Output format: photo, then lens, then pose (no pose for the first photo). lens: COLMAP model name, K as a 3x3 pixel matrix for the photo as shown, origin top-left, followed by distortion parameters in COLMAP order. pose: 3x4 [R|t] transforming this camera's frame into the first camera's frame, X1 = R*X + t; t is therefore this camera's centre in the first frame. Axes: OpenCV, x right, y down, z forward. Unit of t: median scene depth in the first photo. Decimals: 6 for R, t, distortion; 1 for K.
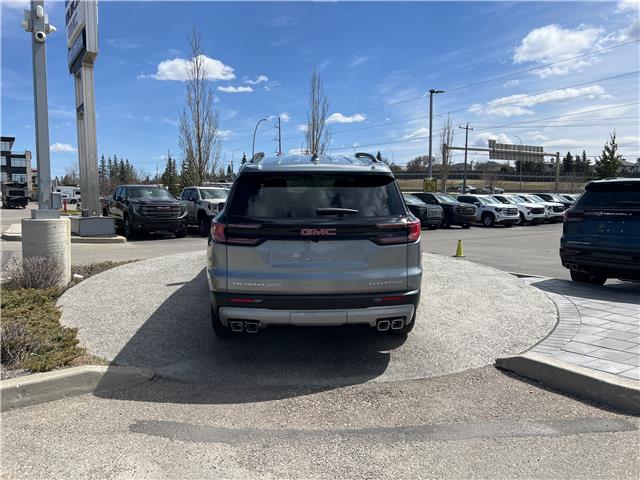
lens RADIAL K [[477.9, 0, 319.2], [0, 477.9, 238.4], [0, 0, 1]] dist [0.036864, -0.034445]
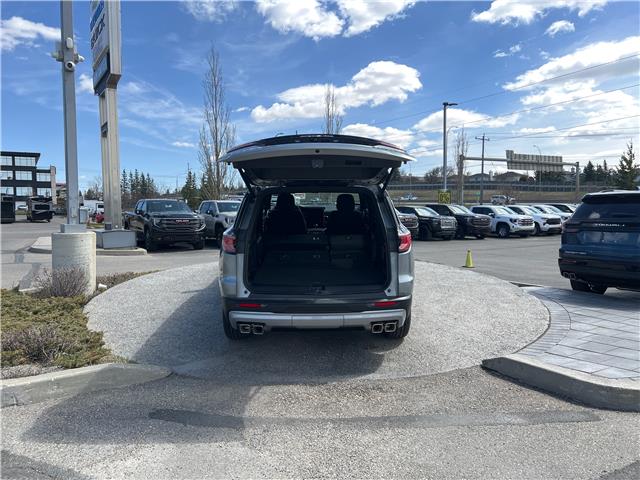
lens RADIAL K [[477.9, 0, 320.2], [0, 477.9, 239.1], [0, 0, 1]] dist [0.036864, -0.034445]
pose [[0.999370, -0.004868, -0.035157, 0.038389], [0.004076, 0.999738, -0.022544, 0.000835], [0.035258, 0.022386, 0.999127, -0.095838]]
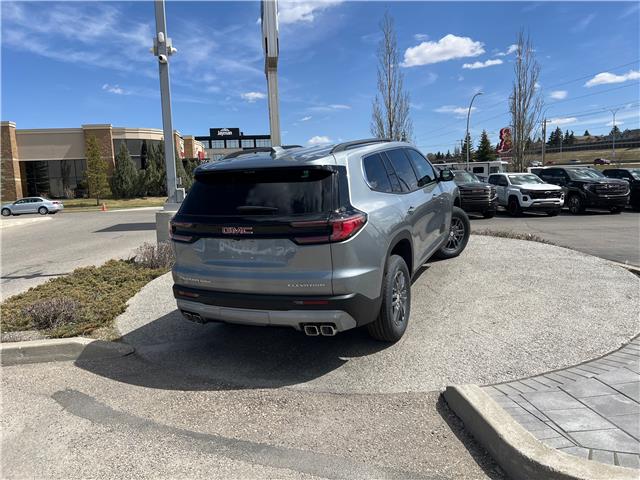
lens RADIAL K [[477.9, 0, 320.4], [0, 477.9, 237.7], [0, 0, 1]] dist [0.036864, -0.034445]
pose [[0.887605, 0.017545, -0.460271, 0.511545], [-0.000270, 0.999294, 0.037573, -0.030241], [0.460605, -0.033226, 0.886983, 0.165898]]
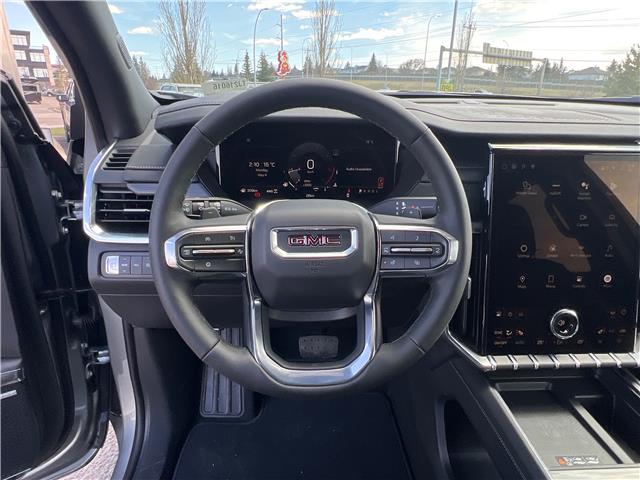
lens RADIAL K [[393.2, 0, 320.1], [0, 393.2, 250.4], [0, 0, 1]] dist [-0.001925, -0.002439]
pose [[0.999752, 0.016293, 0.015184, -0.122180], [-0.019914, 0.959247, 0.281865, -0.153308], [-0.009973, -0.282098, 0.959334, 1.425851]]
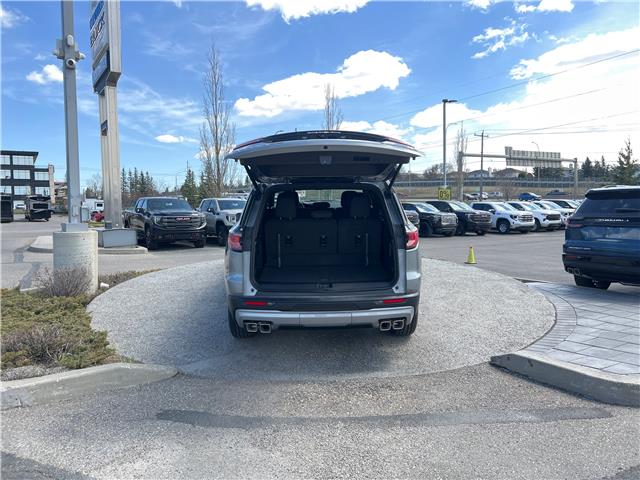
lens RADIAL K [[477.9, 0, 324.5], [0, 477.9, 233.9], [0, 0, 1]] dist [0.036864, -0.034445]
pose [[0.999599, -0.011480, -0.025886, 0.023563], [0.010761, 0.999557, -0.027764, 0.000923], [0.026193, 0.027475, 0.999279, -0.088930]]
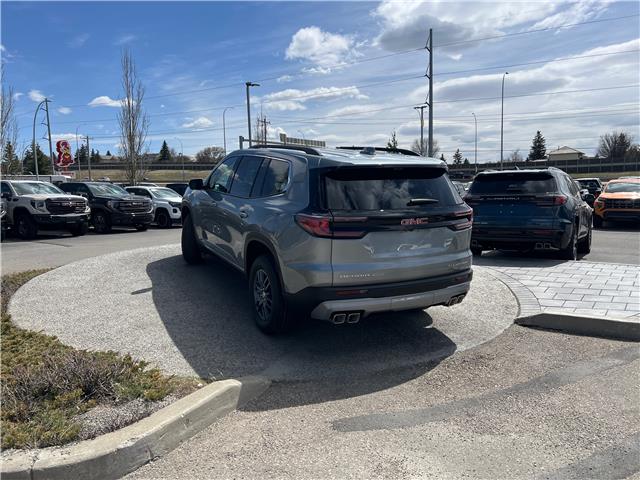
lens RADIAL K [[477.9, 0, 316.4], [0, 477.9, 247.4], [0, 0, 1]] dist [0.036864, -0.034445]
pose [[0.908590, -0.068675, 0.412005, -0.545322], [0.053630, 0.997407, 0.047982, -0.015857], [-0.414232, -0.021500, 0.909917, 0.094320]]
